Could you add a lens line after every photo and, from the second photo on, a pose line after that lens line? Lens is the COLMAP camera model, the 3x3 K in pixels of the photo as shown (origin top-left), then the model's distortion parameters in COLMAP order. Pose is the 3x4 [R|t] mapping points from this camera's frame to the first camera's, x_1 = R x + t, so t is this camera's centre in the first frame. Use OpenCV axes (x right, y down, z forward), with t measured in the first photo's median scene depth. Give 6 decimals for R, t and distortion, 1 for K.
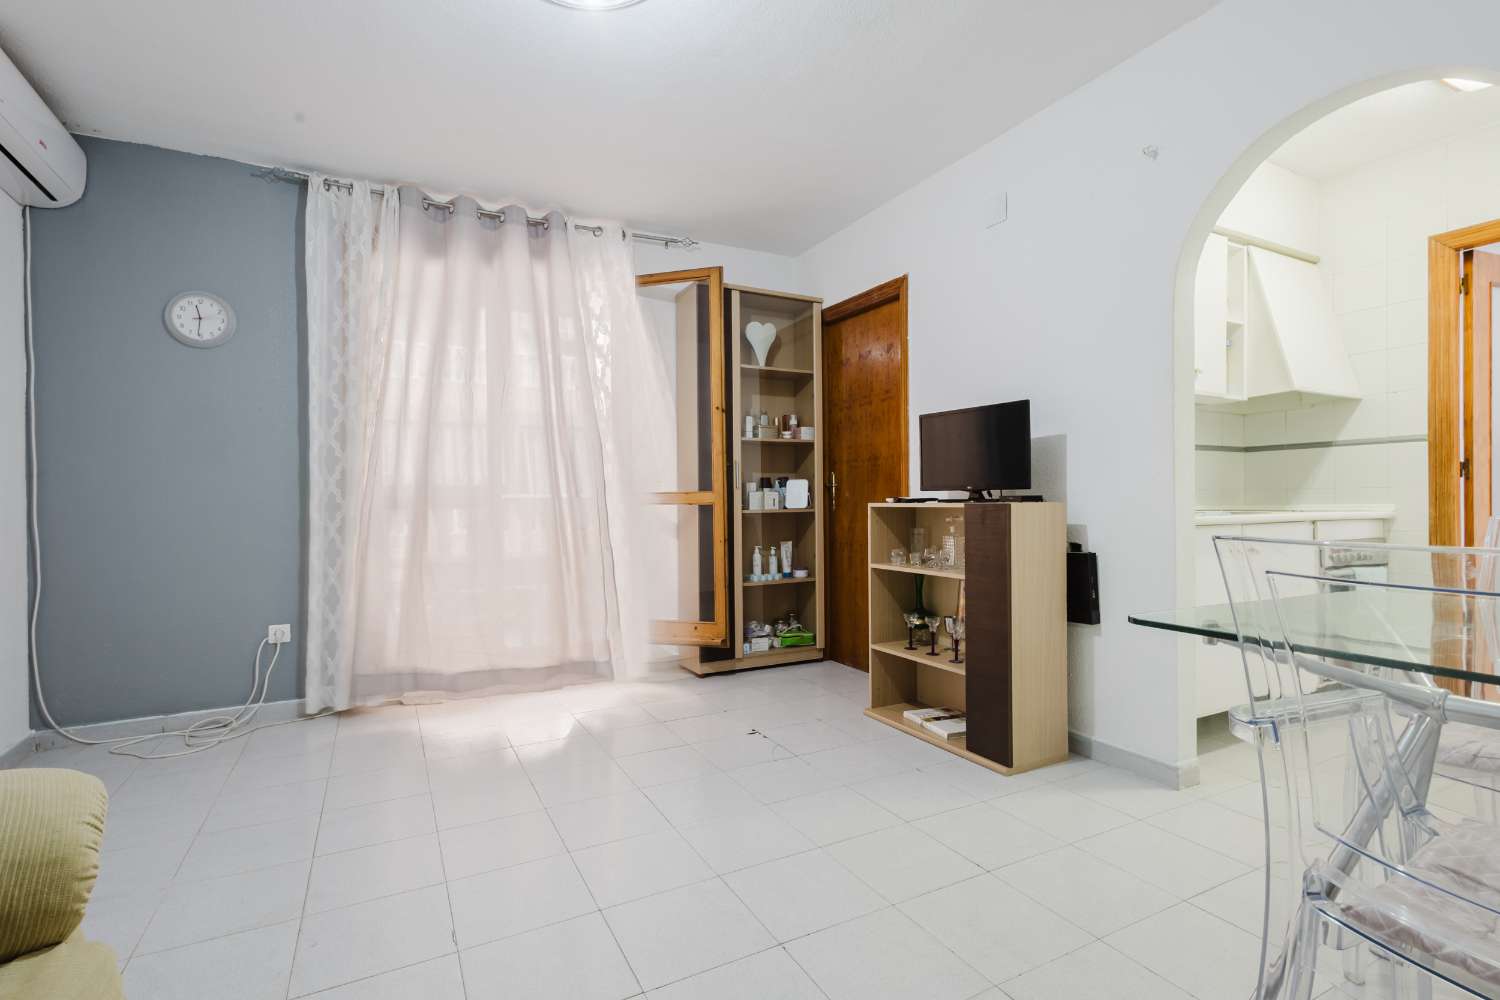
lens RADIAL K [[703.0, 0, 751.3], [0, 703.0, 505.8], [0, 0, 1]] dist [0.000702, 0.006345]
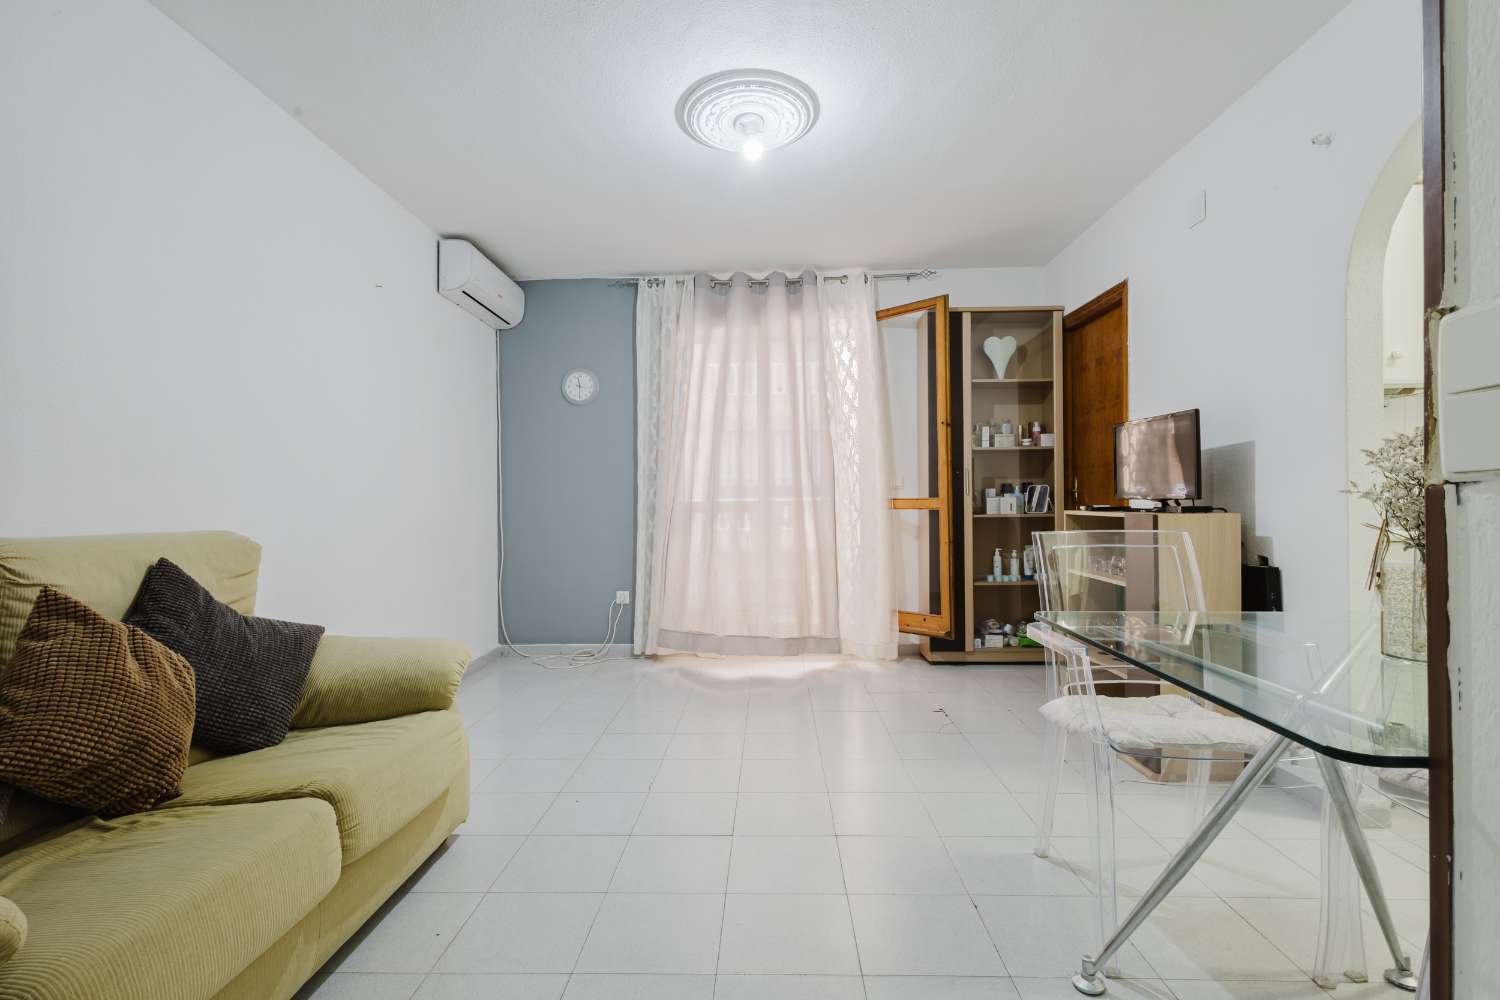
lens RADIAL K [[699.2, 0, 750.0], [0, 699.2, 500.0], [0, 0, 1]] dist [0.000463, -0.000154]
pose [[0.873346, -0.000256, -0.487100, 0.222986], [-0.001634, 0.999993, -0.003456, -0.012687], [0.487097, 0.003814, 0.873340, -0.110716]]
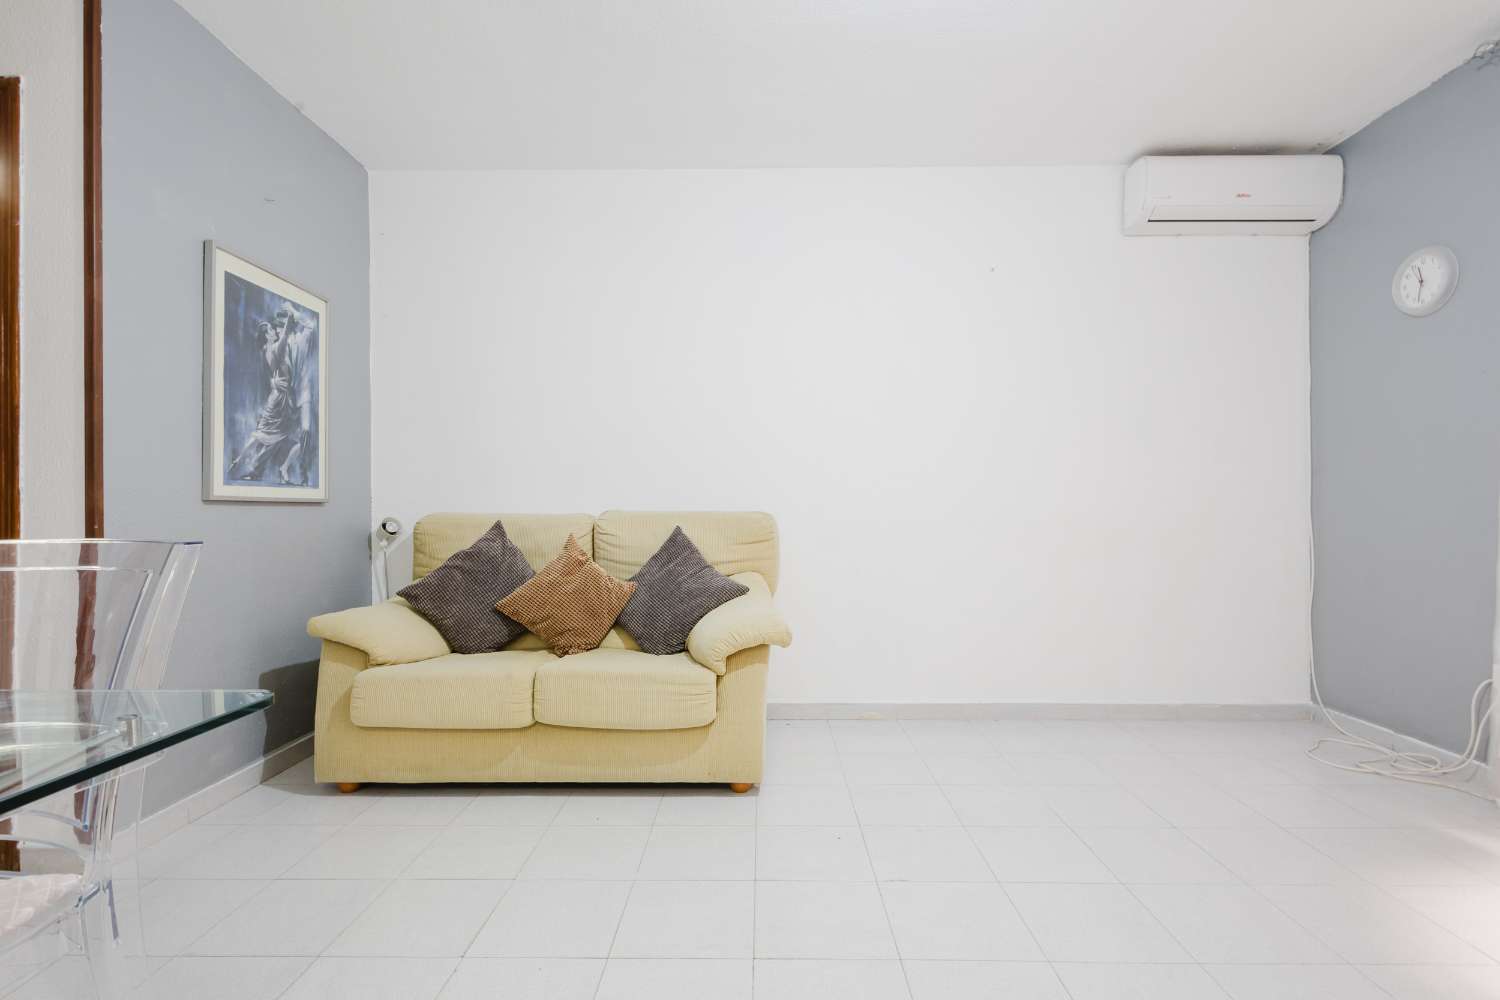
lens RADIAL K [[703.0, 0, 751.3], [0, 703.0, 505.8], [0, 0, 1]] dist [0.000702, 0.006345]
pose [[-0.468438, 0.007383, -0.883465, 0.289243], [0.002467, 0.999972, 0.007048, -0.002086], [0.883493, 0.001122, -0.468443, 0.560046]]
